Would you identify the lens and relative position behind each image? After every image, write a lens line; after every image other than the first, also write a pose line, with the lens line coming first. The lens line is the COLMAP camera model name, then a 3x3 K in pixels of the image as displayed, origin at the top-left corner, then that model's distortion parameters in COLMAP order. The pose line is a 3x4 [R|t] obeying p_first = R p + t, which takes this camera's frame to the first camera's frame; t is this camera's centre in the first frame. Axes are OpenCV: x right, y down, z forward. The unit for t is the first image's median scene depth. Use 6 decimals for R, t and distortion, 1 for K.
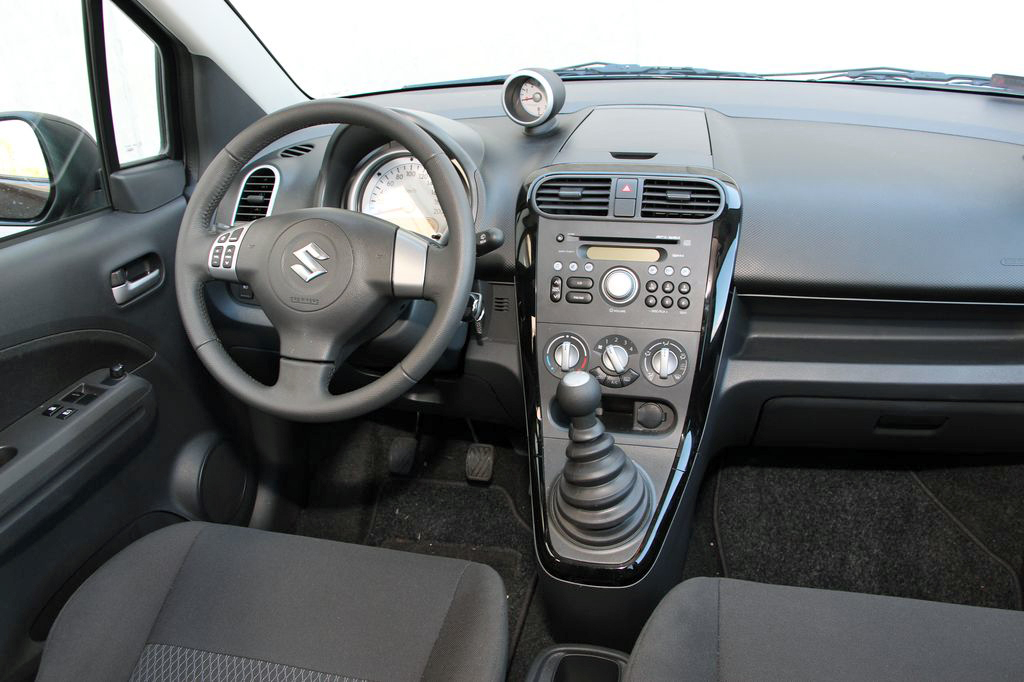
lens RADIAL K [[844.1, 0, 517.9], [0, 844.1, 342.5], [0, 0, 1]] dist [-0.182969, 0.151404]
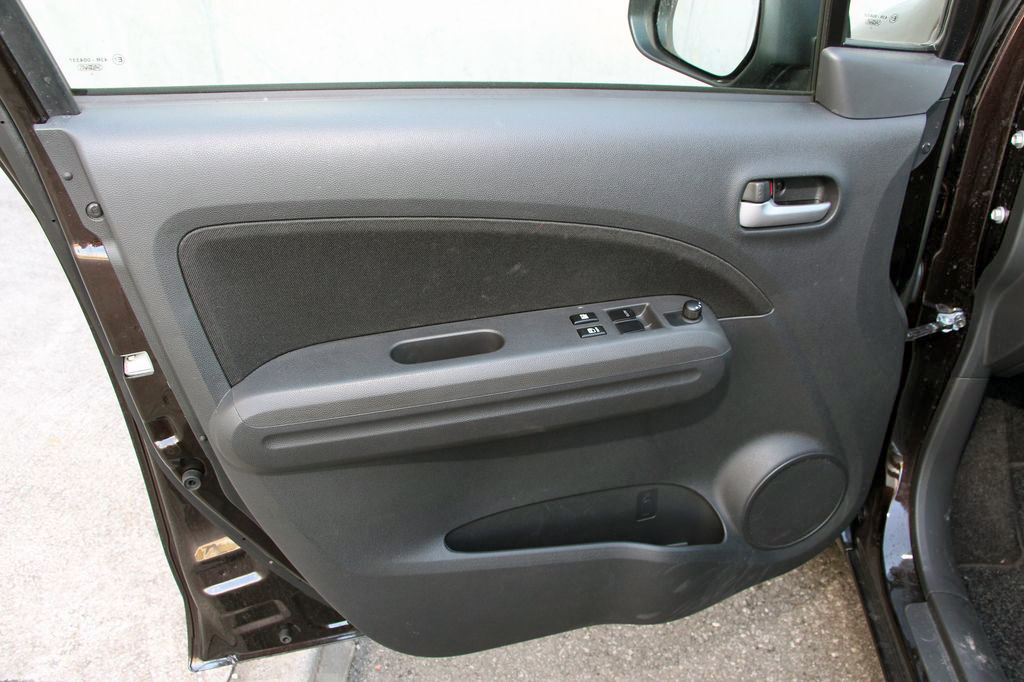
lens RADIAL K [[844.1, 0, 517.9], [0, 844.1, 342.5], [0, 0, 1]] dist [-0.182969, 0.151404]
pose [[0.490318, 0.479742, -0.727623, -0.017344], [-0.386136, 0.868034, 0.312116, -0.110477], [0.781337, 0.127925, 0.610858, 0.431506]]
